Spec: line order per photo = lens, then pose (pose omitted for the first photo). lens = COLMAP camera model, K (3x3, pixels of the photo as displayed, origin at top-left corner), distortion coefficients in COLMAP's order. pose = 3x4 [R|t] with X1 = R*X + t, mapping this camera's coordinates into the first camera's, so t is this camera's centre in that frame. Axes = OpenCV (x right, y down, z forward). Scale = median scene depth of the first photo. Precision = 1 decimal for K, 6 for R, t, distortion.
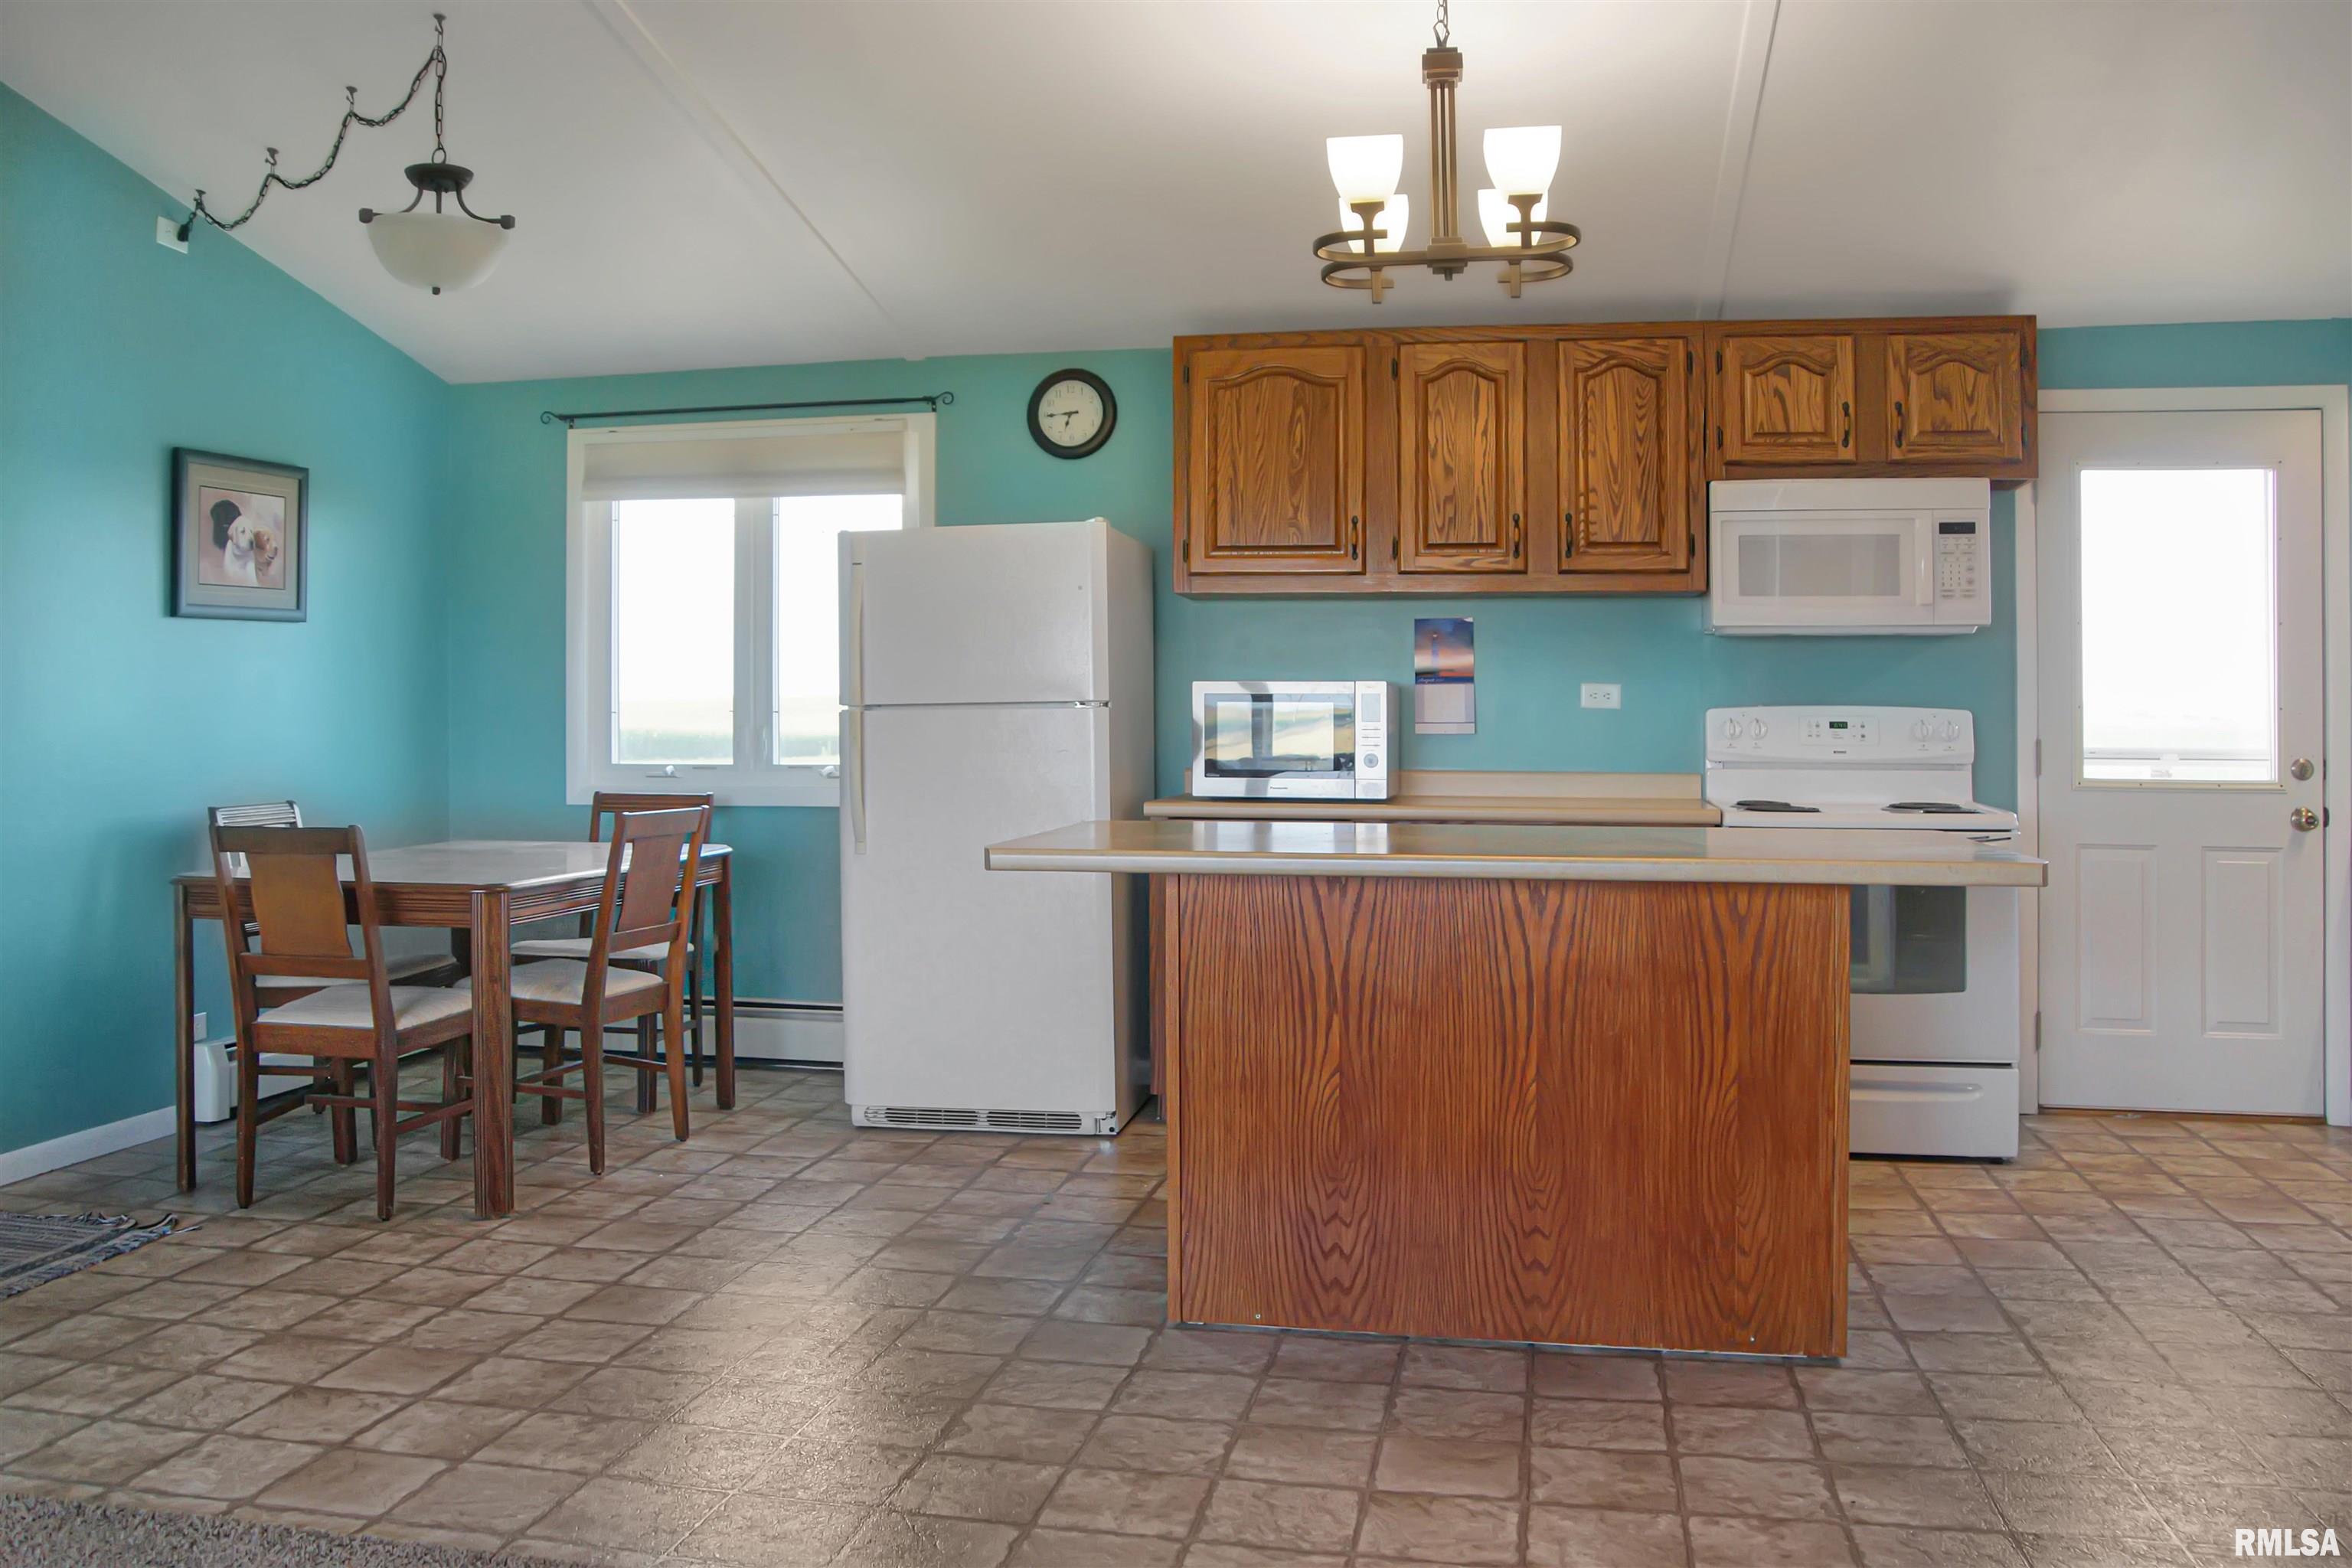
lens RADIAL K [[1924.6, 0, 1139.4], [0, 1924.6, 774.8], [0, 0, 1]] dist [-0.145630, 0.179623]
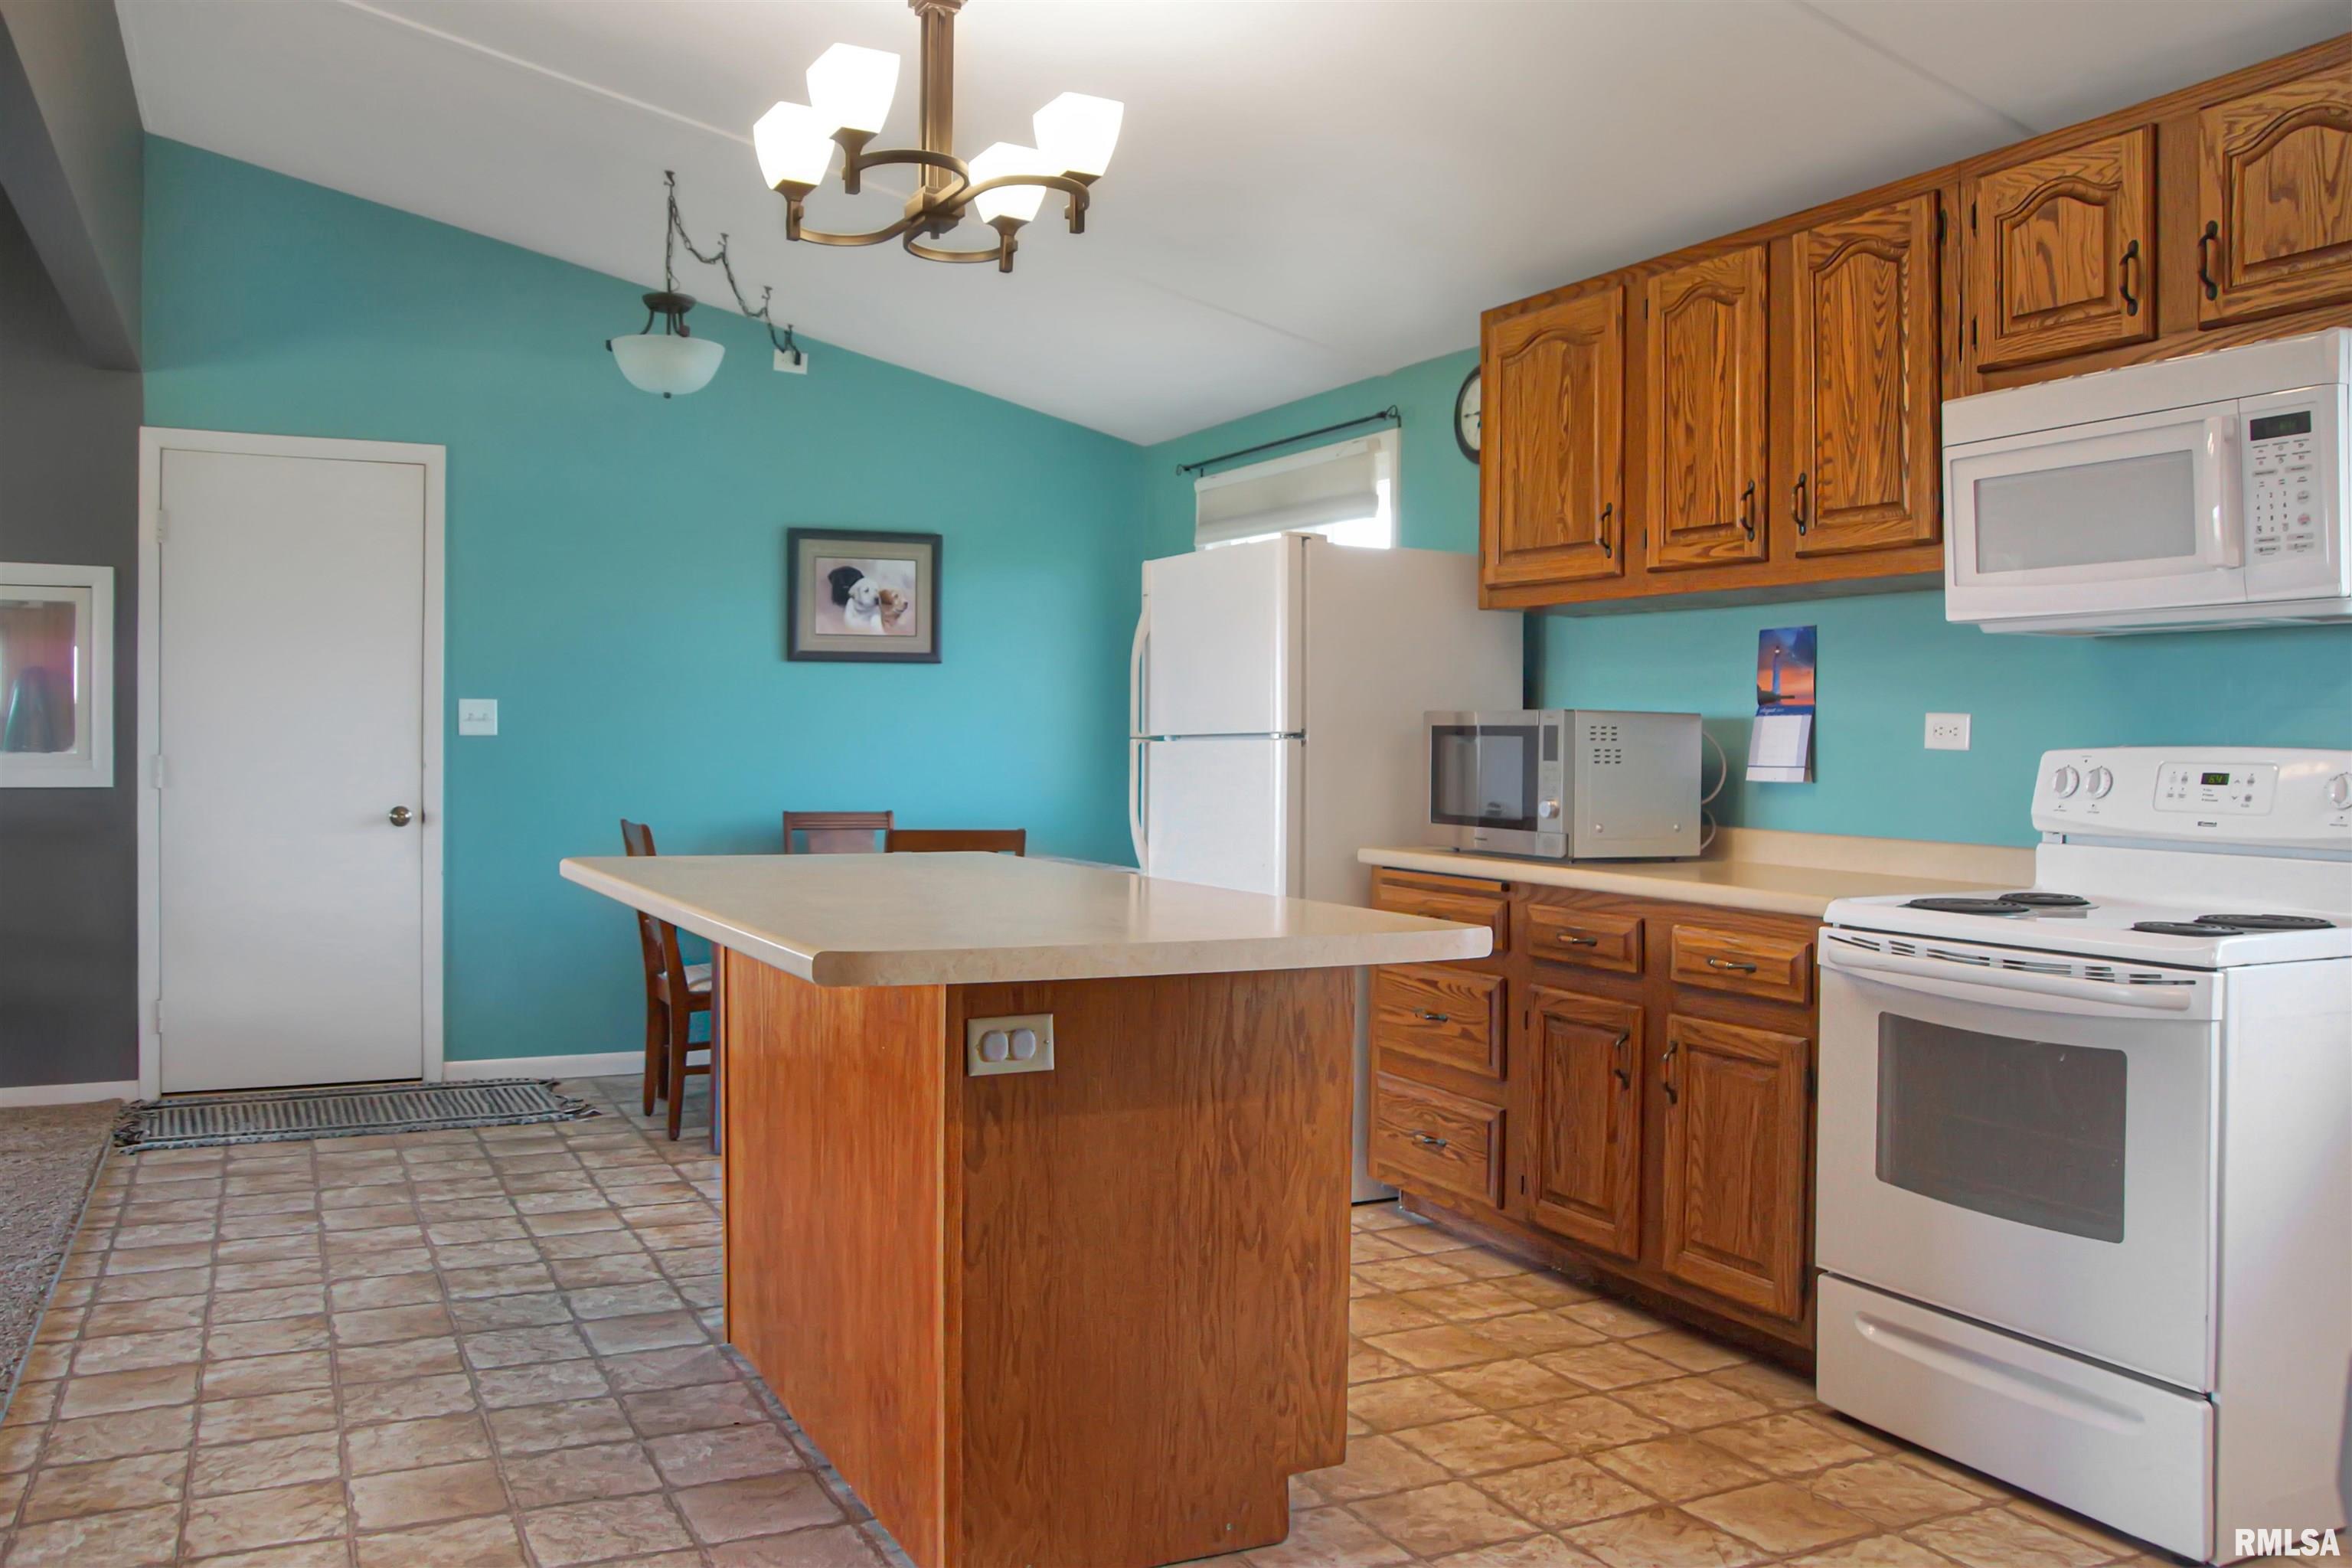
lens RADIAL K [[1924.6, 0, 1139.4], [0, 1924.6, 774.8], [0, 0, 1]] dist [-0.145630, 0.179623]
pose [[0.613981, 0.021985, -0.789015, 0.651140], [-0.046278, 0.998895, -0.008179, -0.007360], [0.787963, 0.041536, 0.614320, 0.387980]]
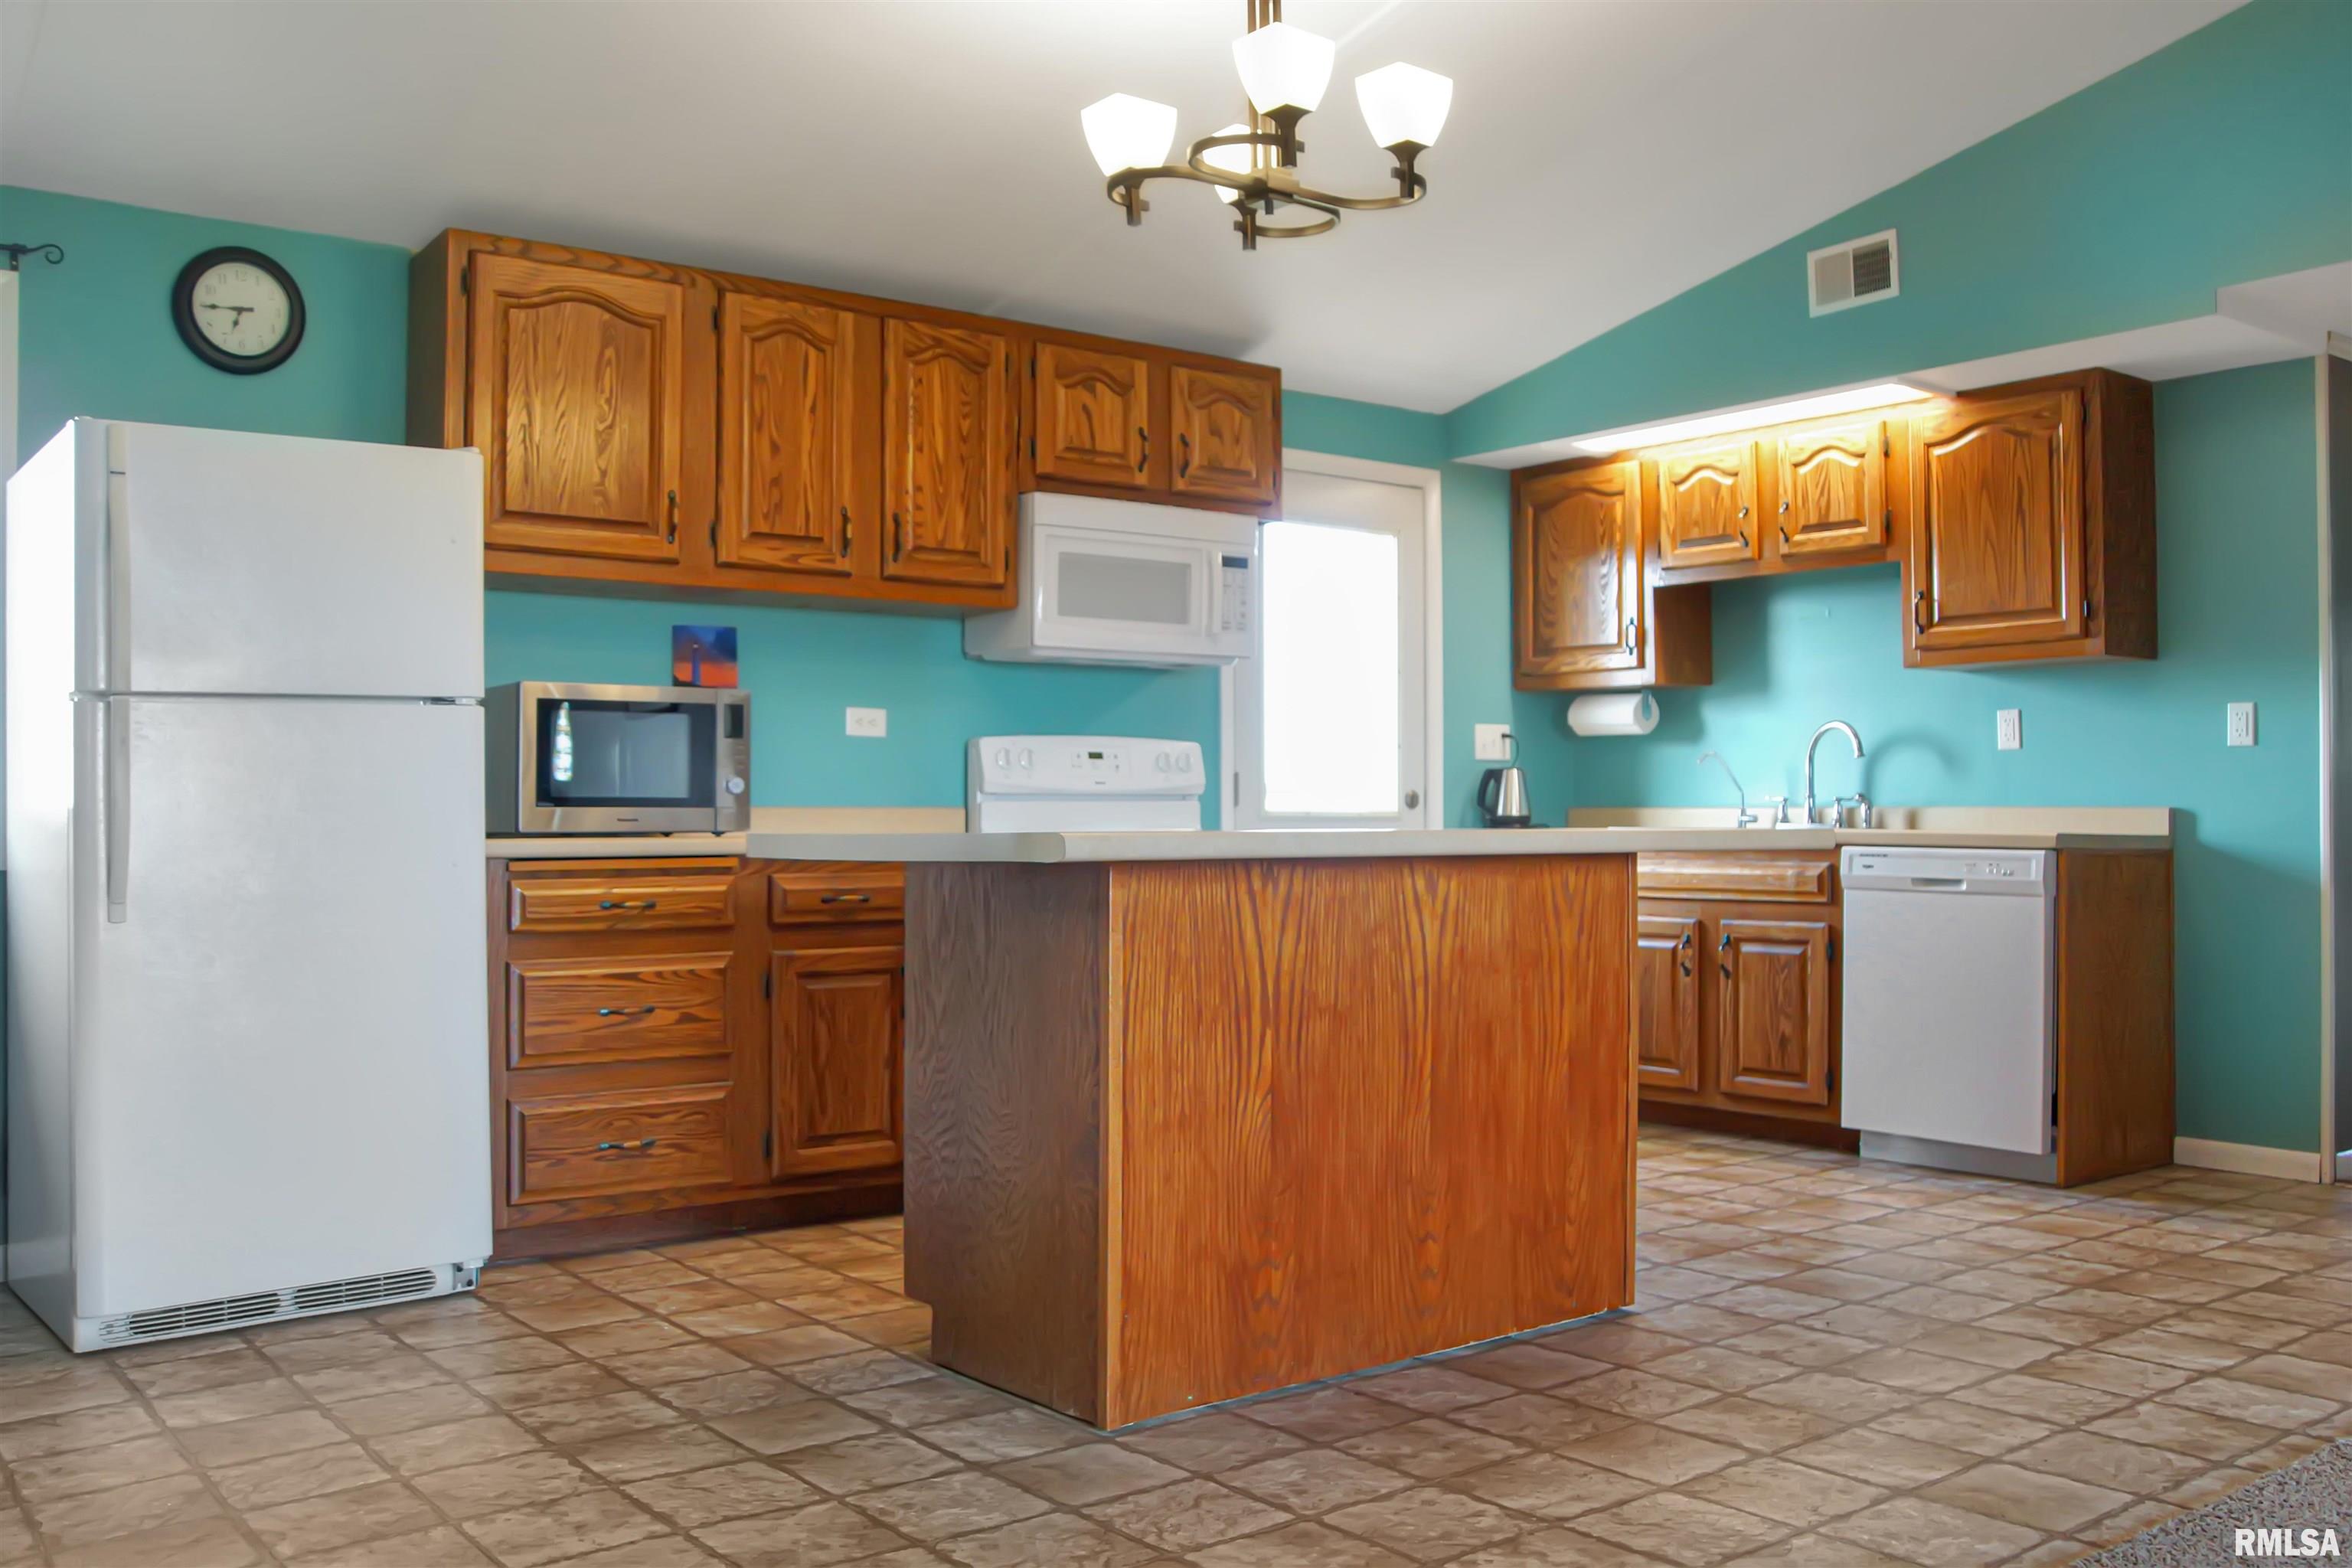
lens RADIAL K [[2041.9, 0, 1182.8], [0, 2041.9, 898.3], [0, 0, 1]] dist [-0.072537, -0.014606]
pose [[0.645124, -0.033232, 0.763355, -0.435933], [0.032639, 0.999340, 0.015922, 0.034307], [-0.763380, 0.014643, 0.645783, 0.292761]]
